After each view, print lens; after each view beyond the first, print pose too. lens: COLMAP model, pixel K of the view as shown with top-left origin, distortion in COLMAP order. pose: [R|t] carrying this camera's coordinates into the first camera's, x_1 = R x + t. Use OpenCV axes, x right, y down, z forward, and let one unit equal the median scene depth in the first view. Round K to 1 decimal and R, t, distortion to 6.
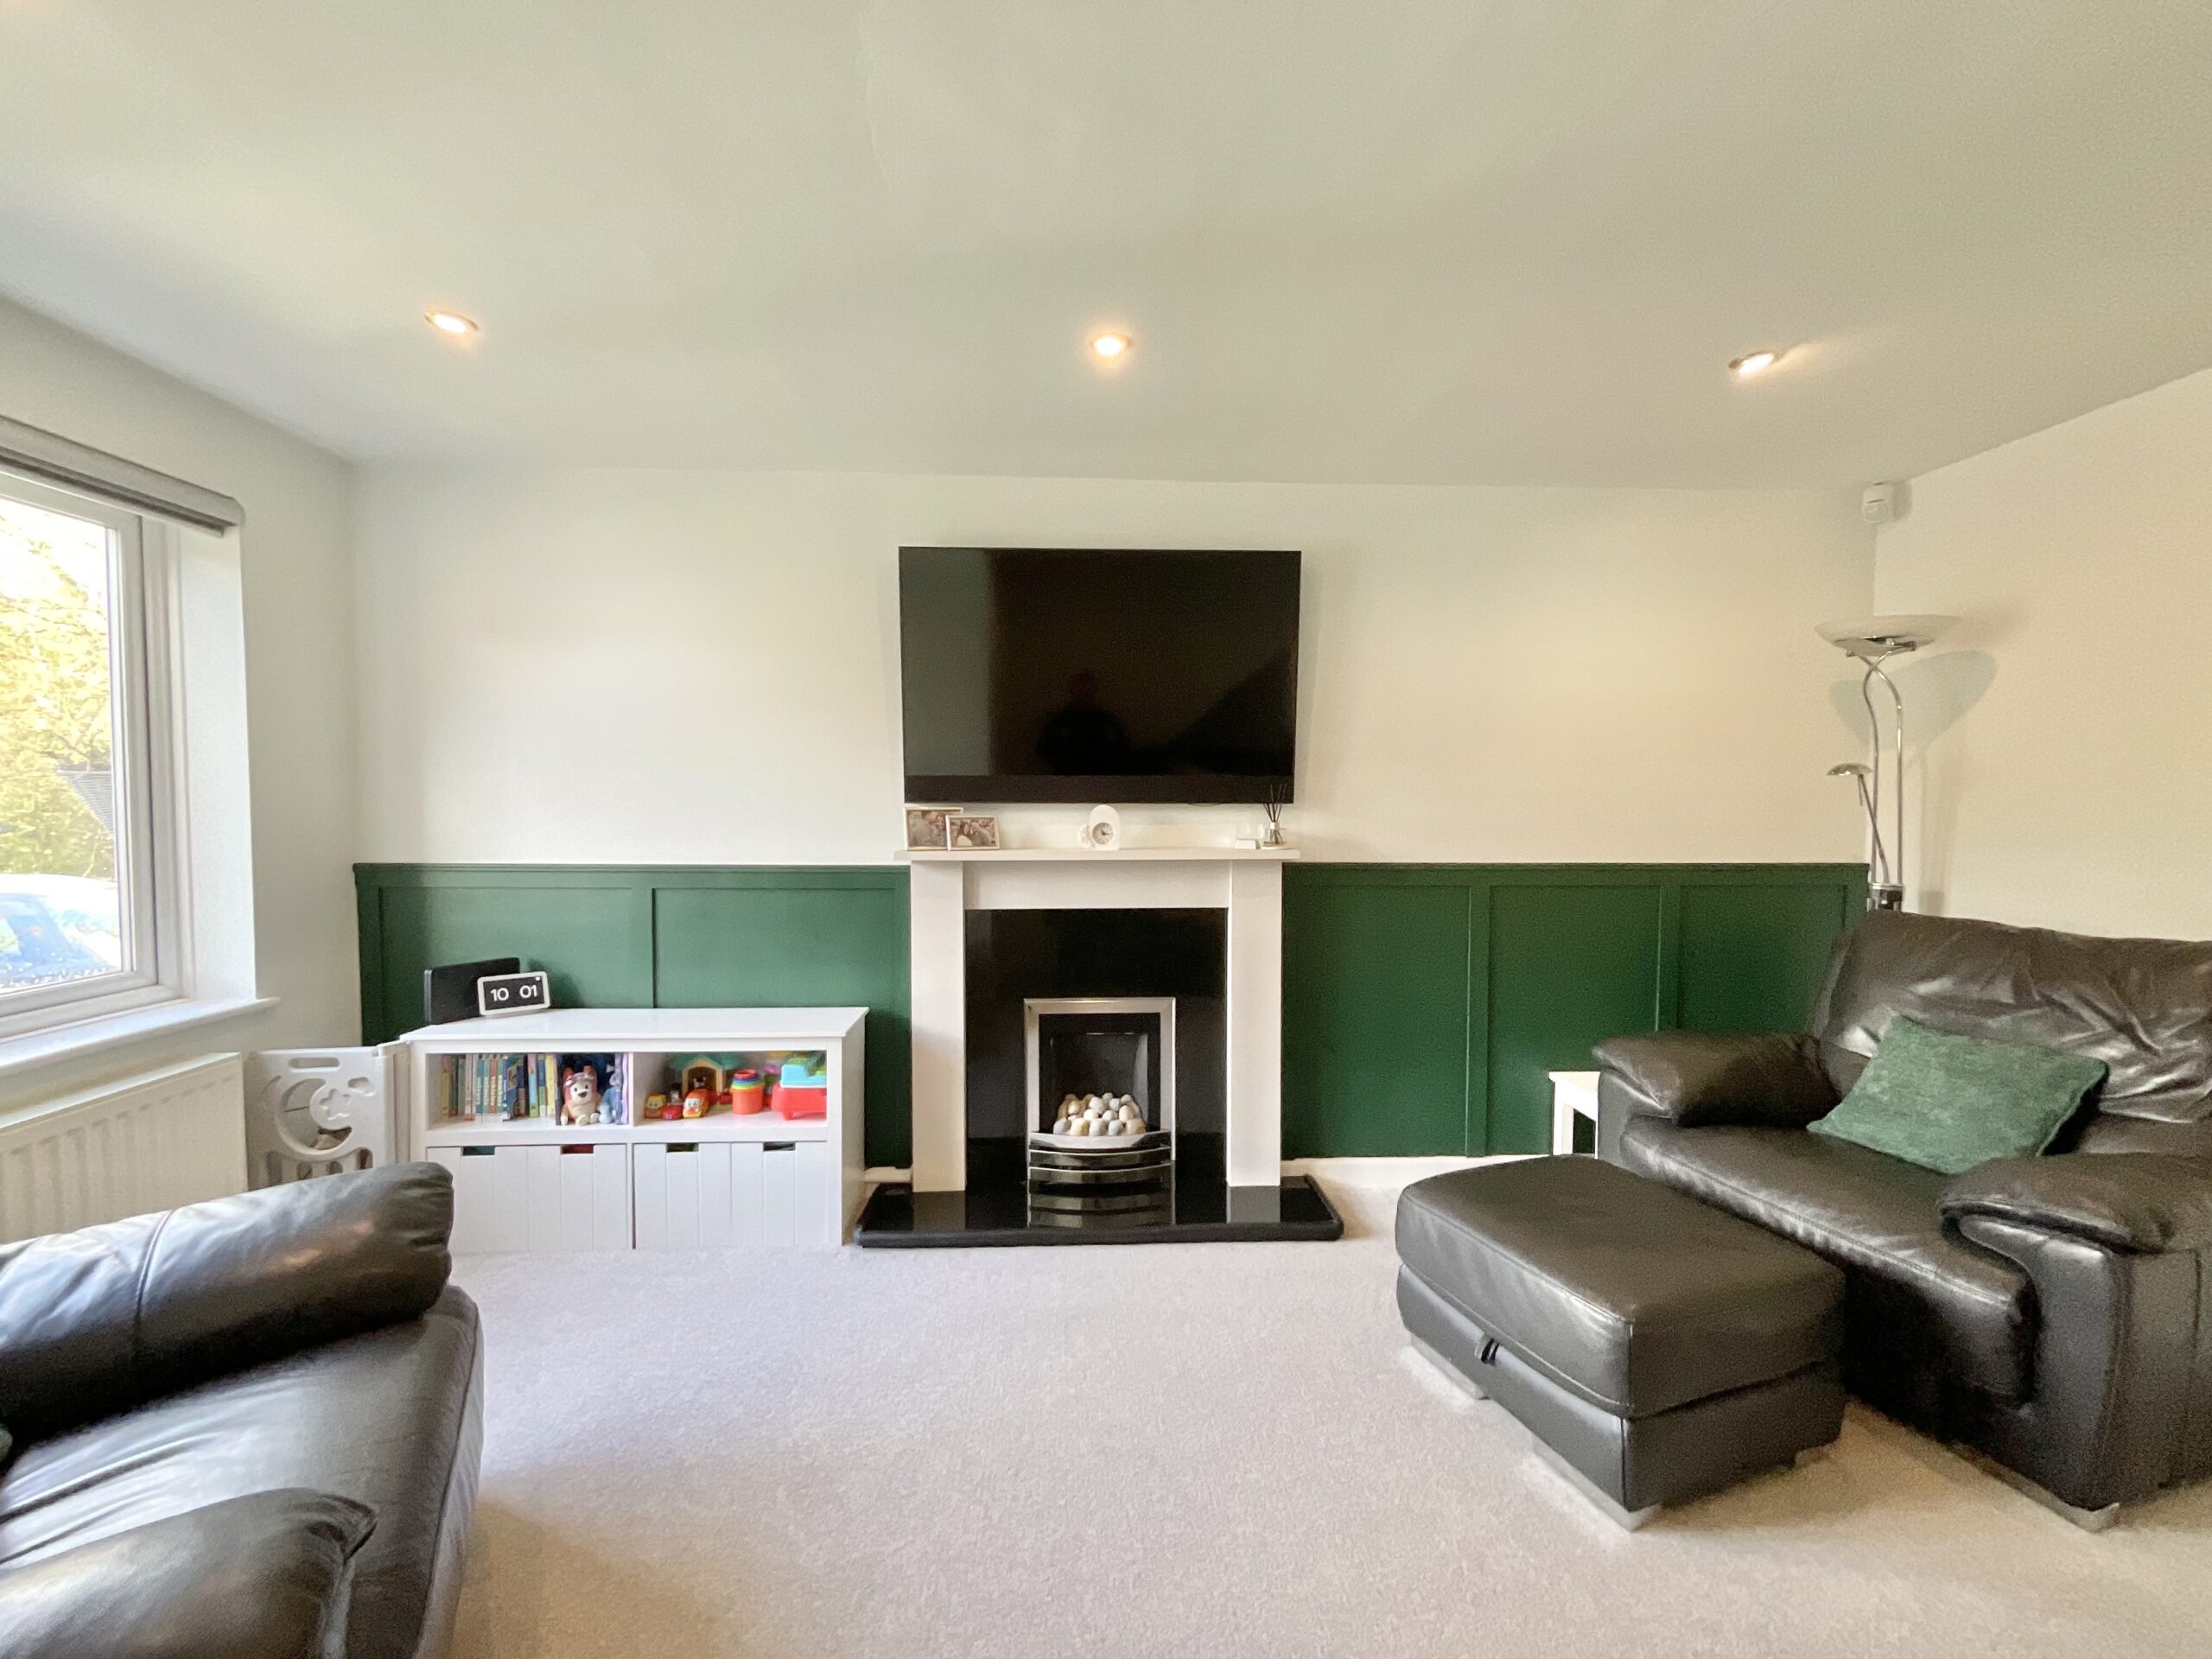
lens RADIAL K [[897.1, 0, 1101.9], [0, 897.1, 829.1], [0, 0, 1]] dist [-0.000861, 0.000168]
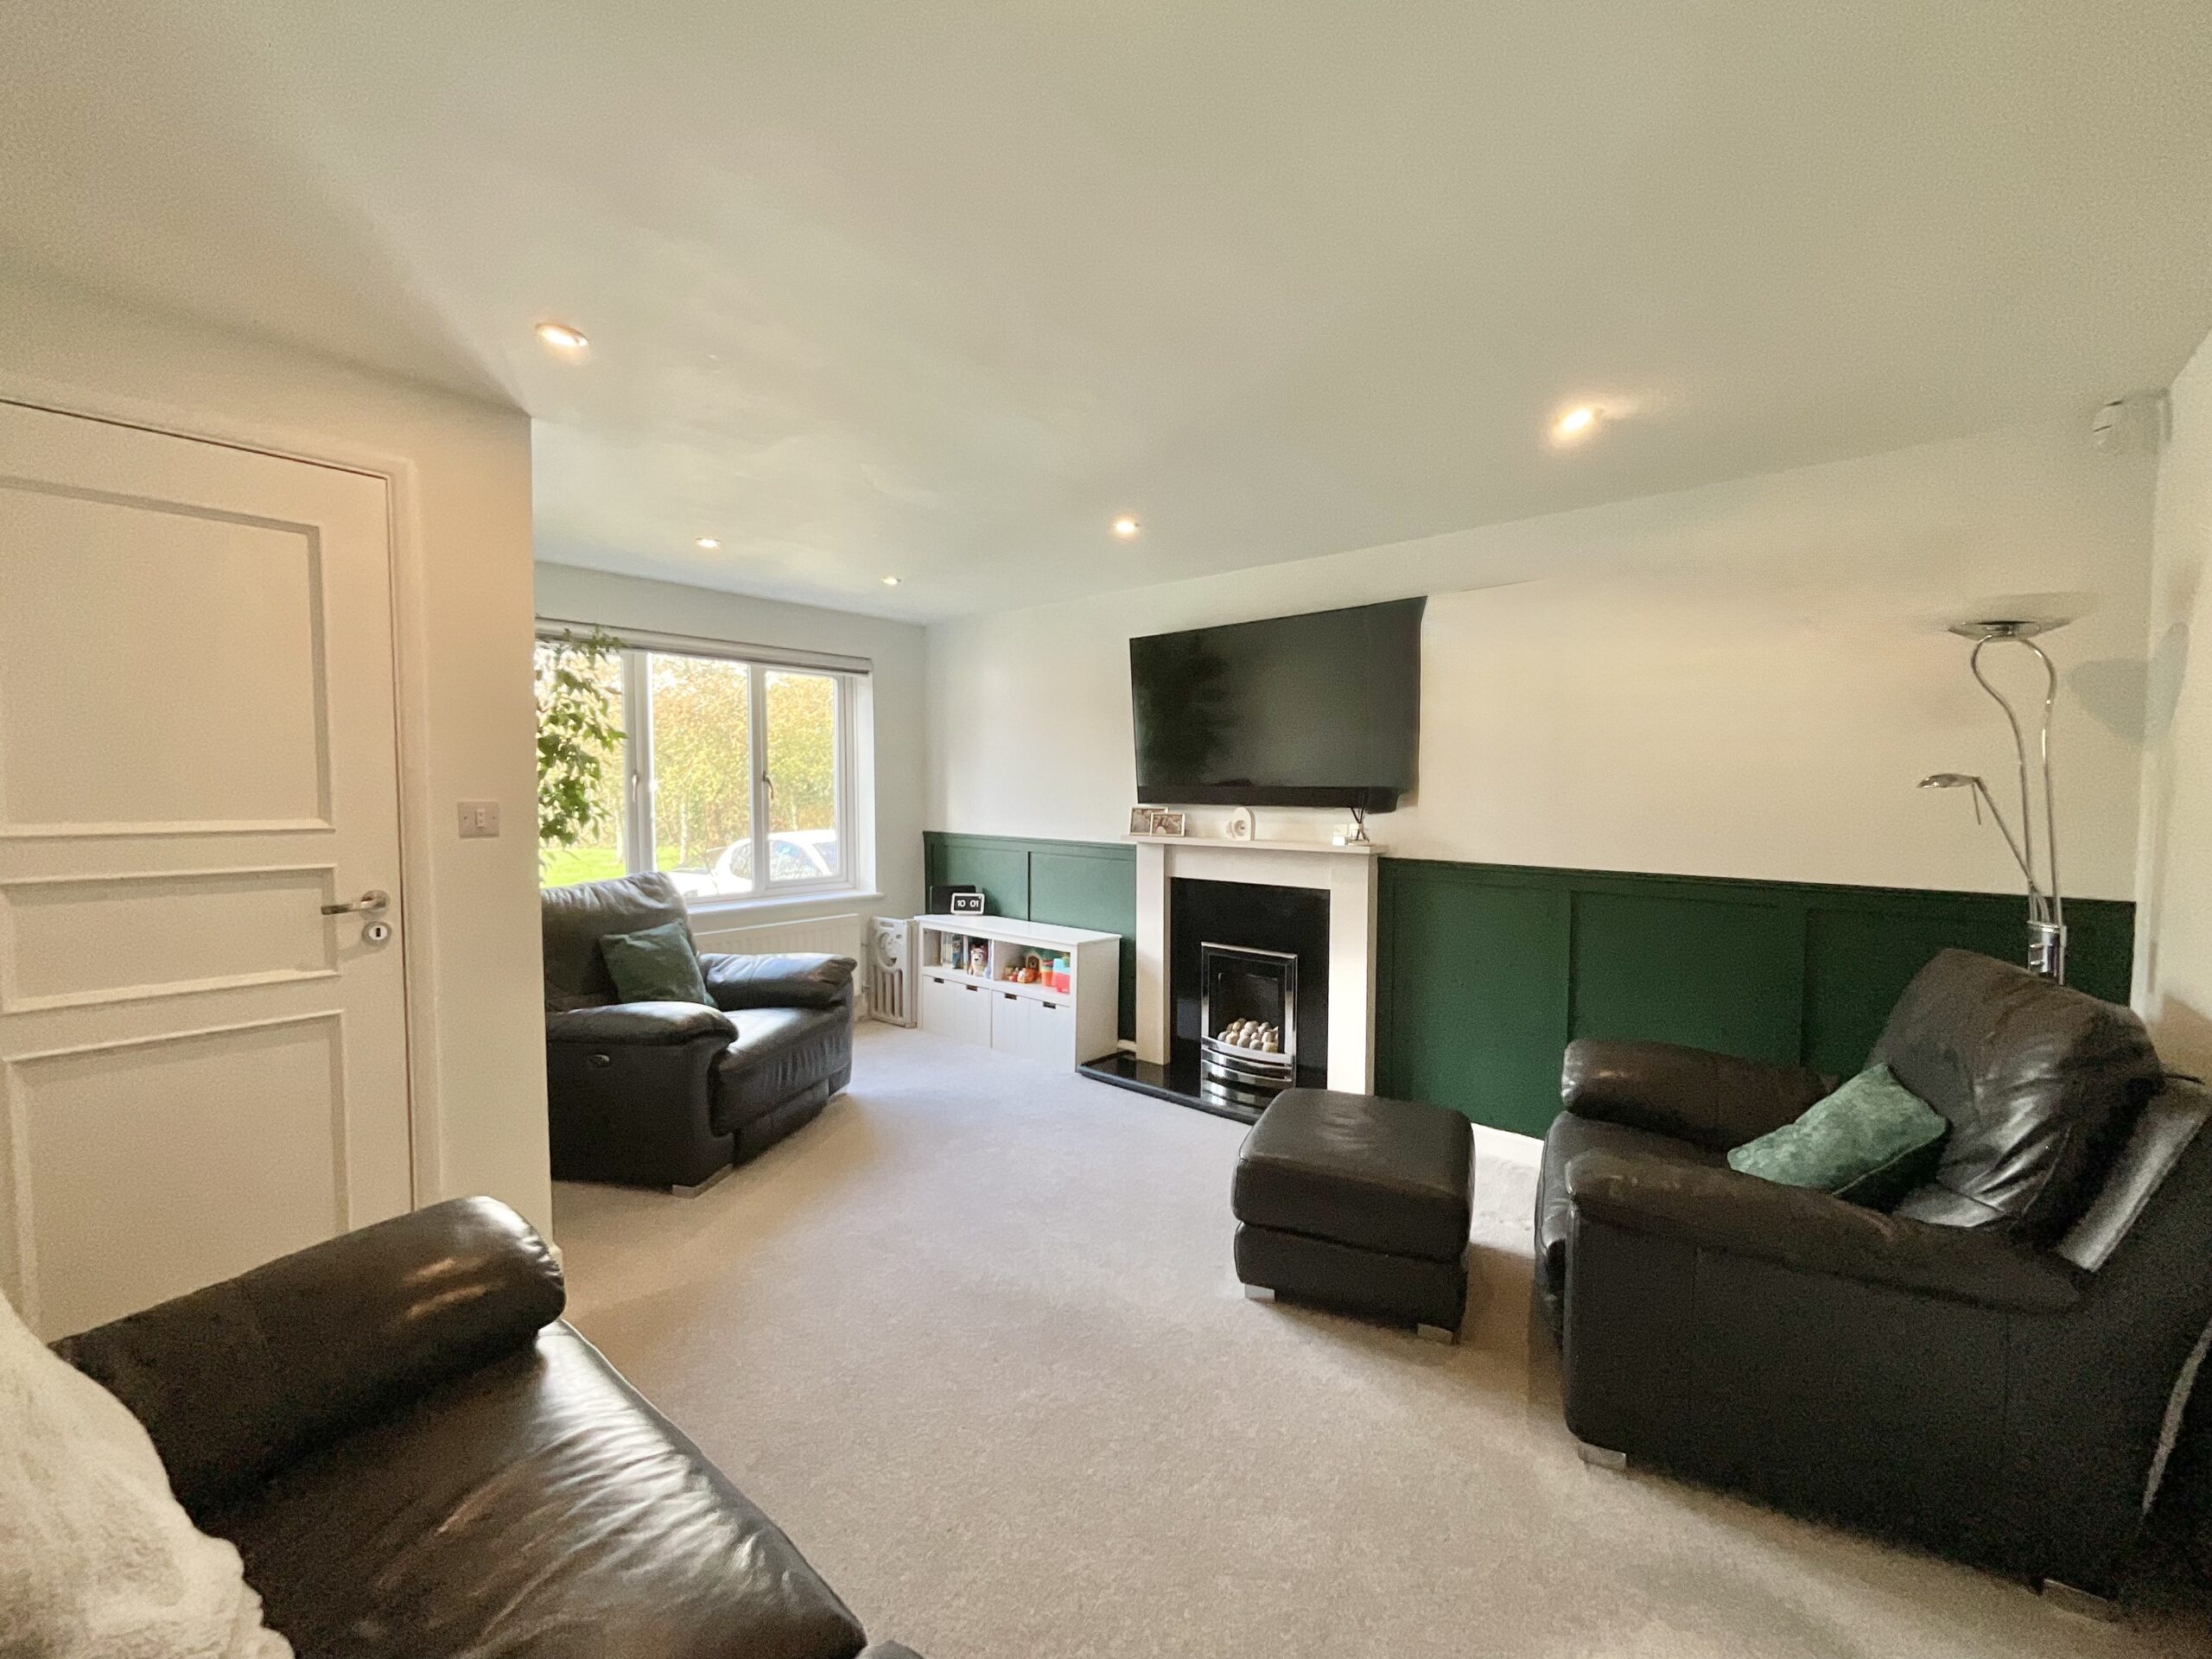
lens RADIAL K [[897.1, 0, 1101.9], [0, 897.1, 829.1], [0, 0, 1]] dist [-0.000861, 0.000168]
pose [[0.727682, 0.034703, -0.685037, 0.796425], [-0.023302, 0.999394, 0.025874, -0.024629], [0.685519, -0.002865, 0.728049, -0.155550]]
